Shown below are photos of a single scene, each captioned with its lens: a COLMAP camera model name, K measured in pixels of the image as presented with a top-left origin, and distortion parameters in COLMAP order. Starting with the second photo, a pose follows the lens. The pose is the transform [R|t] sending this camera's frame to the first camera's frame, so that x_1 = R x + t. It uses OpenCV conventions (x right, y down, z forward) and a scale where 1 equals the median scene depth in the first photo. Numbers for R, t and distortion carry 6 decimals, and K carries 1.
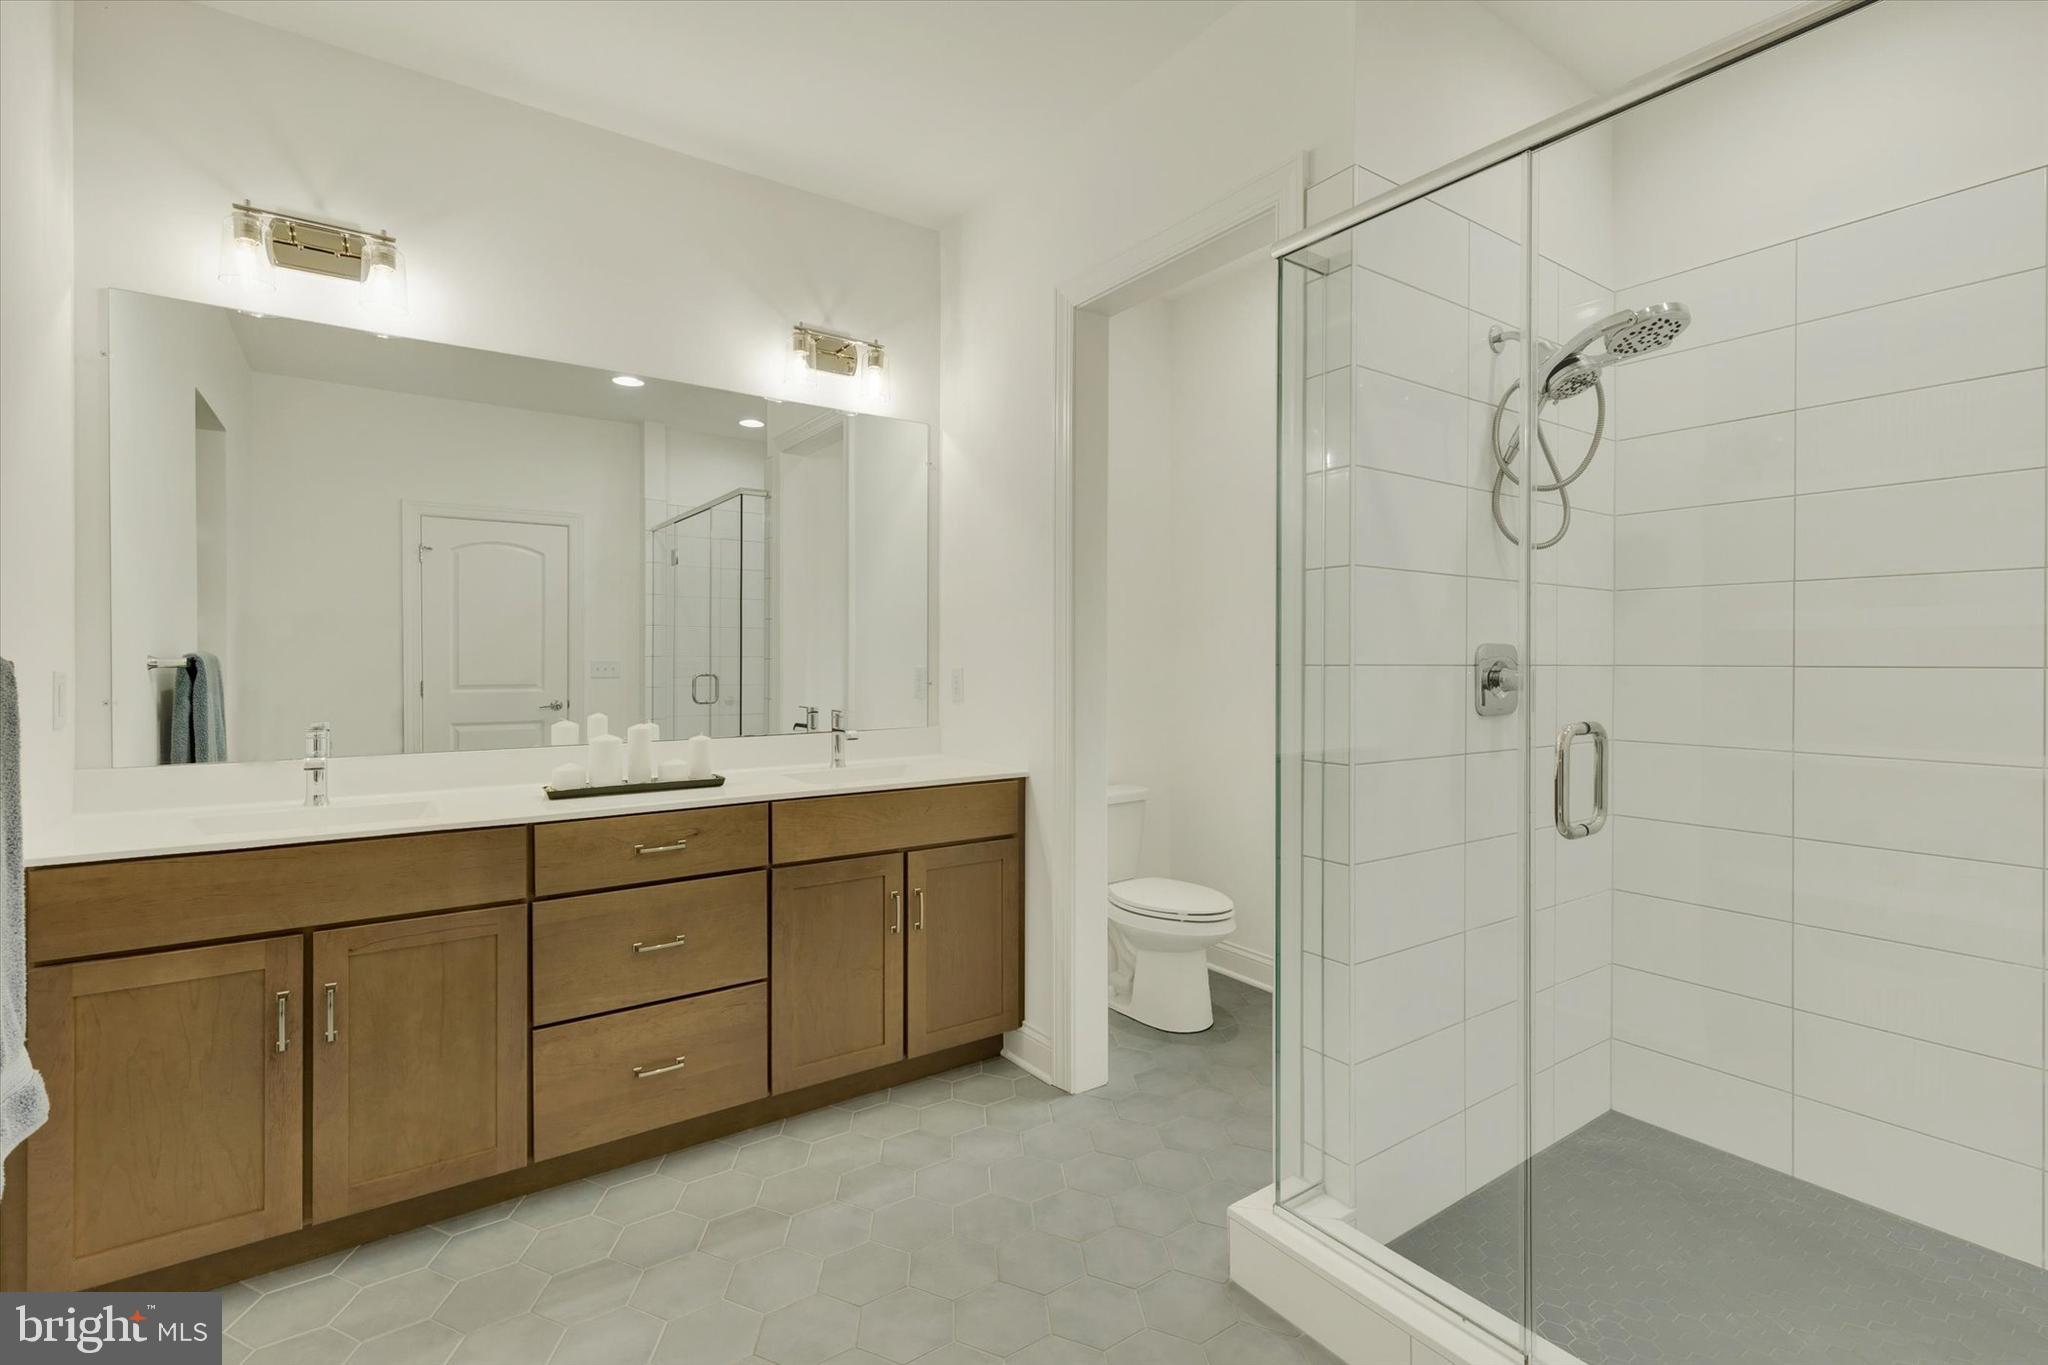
lens RADIAL K [[912.0, 0, 1022.7], [0, 912.0, 662.6], [0, 0, 1]] dist [0.003444, 0.000475]
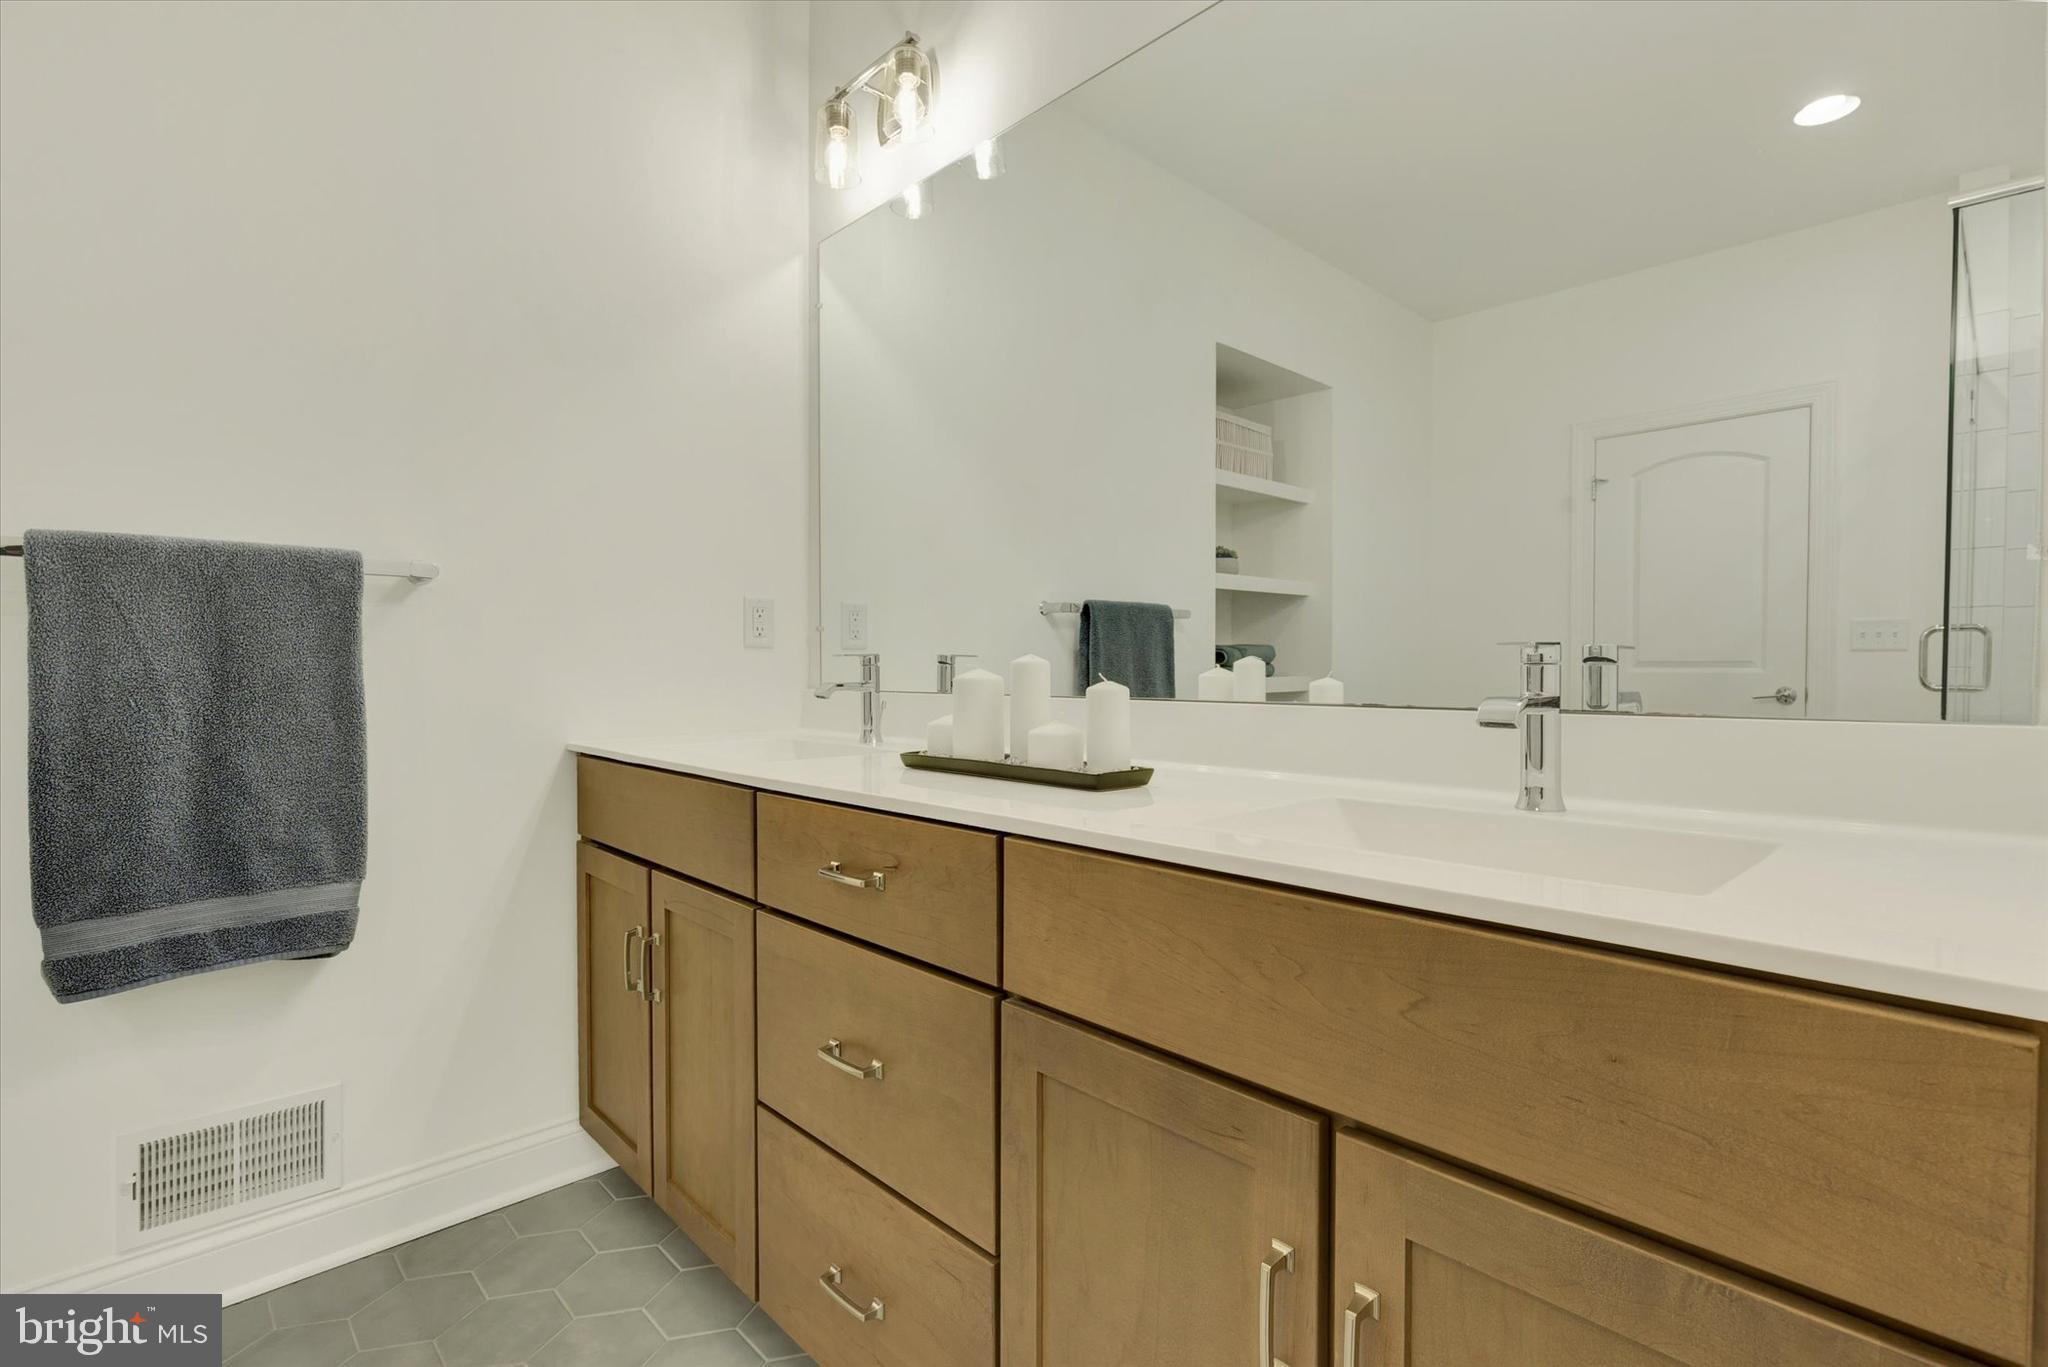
lens RADIAL K [[958.7, 0, 1024.0], [0, 958.7, 683.5], [0, 0, 1]] dist [0.001360, 0.000513]
pose [[0.144569, 0.016313, -0.989360, 0.152510], [-0.007871, 0.999851, 0.015336, 0.077496], [0.989463, 0.005570, 0.144676, 0.941820]]
